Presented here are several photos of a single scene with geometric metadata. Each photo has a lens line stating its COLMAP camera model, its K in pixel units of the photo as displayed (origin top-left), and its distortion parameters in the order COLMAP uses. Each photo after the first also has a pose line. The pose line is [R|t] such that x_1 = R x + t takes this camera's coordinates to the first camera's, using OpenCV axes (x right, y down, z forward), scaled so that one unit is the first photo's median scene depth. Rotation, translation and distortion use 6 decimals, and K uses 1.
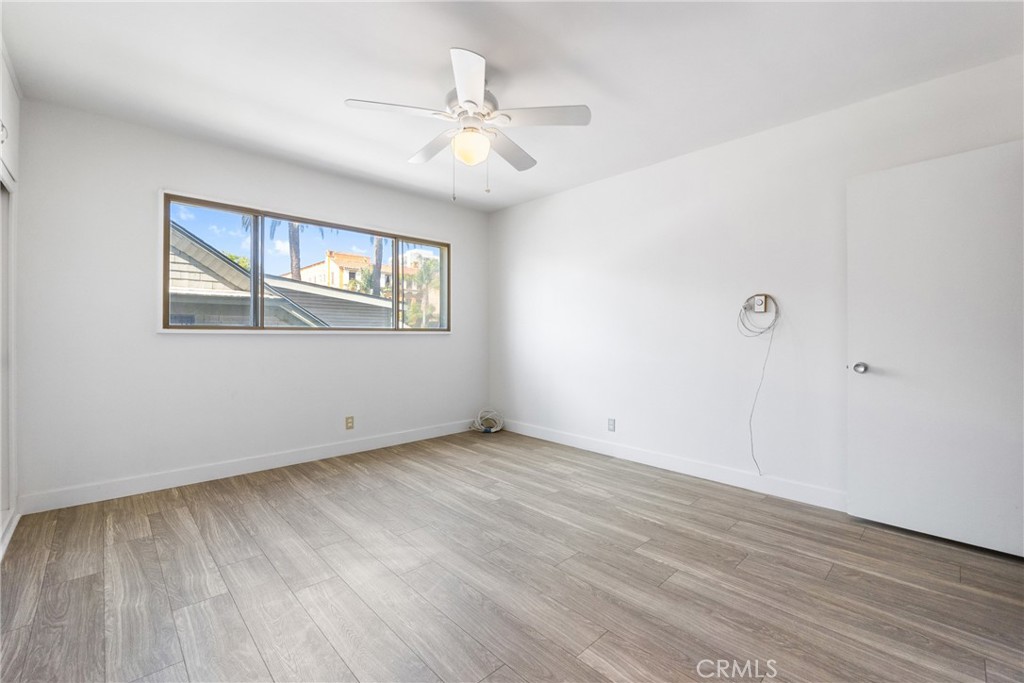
lens RADIAL K [[431.1, 0, 510.5], [0, 431.1, 342.4], [0, 0, 1]] dist [-0.004296, -0.000077]
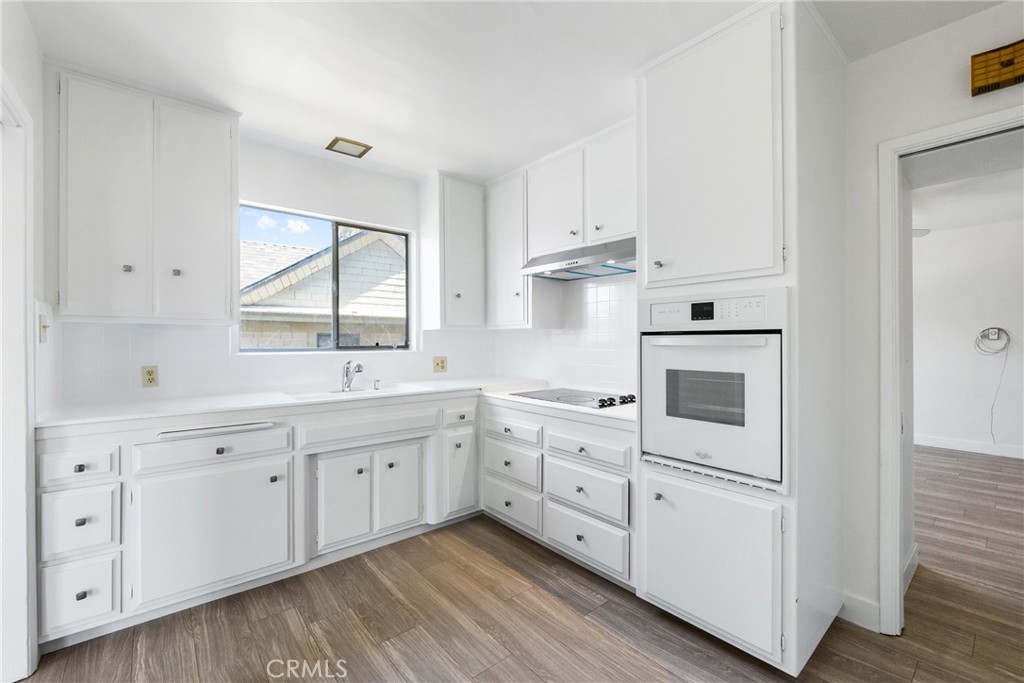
lens RADIAL K [[431.1, 0, 514.2], [0, 431.1, 339.2], [0, 0, 1]] dist [-0.004296, -0.000077]
pose [[0.998547, -0.007021, -0.053434, -1.083738], [0.005761, 0.999702, -0.023701, -0.042801], [0.053585, 0.023359, 0.998290, -0.659638]]
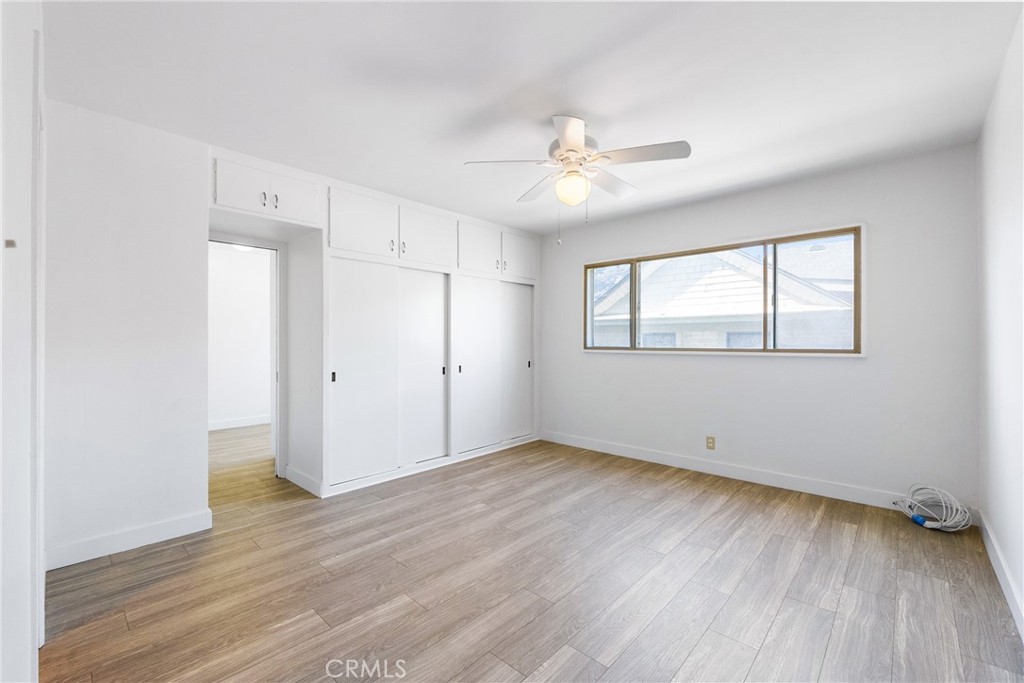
lens RADIAL K [[431.1, 0, 510.0], [0, 431.1, 340.2], [0, 0, 1]] dist [-0.004296, -0.000077]
pose [[0.059948, -0.005829, -0.998184, 0.797155], [-0.019668, 0.999782, -0.007019, -0.047532], [0.998008, 0.020053, 0.059820, 0.626100]]
